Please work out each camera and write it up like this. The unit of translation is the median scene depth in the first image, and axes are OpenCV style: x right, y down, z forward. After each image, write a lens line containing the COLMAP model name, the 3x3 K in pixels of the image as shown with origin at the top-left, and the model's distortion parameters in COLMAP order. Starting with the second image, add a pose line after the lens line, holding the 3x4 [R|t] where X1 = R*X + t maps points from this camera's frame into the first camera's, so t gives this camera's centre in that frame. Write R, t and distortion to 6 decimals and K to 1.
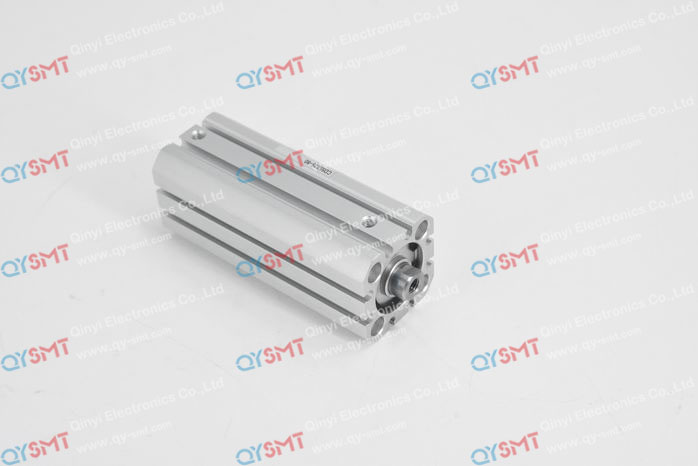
lens RADIAL K [[1449.7, 0, 349.0], [0, 1449.7, 233.0], [0, 0, 1]] dist [-0.003256, -0.053177]
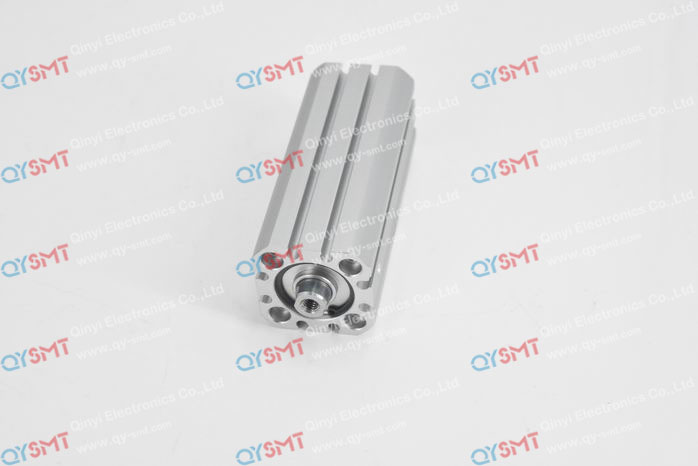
lens RADIAL K [[1449.7, 0, 349.0], [0, 1449.7, 233.0], [0, 0, 1]] dist [-0.003256, -0.053177]
pose [[1.000000, -0.000016, 0.000001, -0.000007], [0.000016, 1.000000, -0.000033, -0.259341], [-0.000001, 0.000033, 1.000000, 0.000072]]
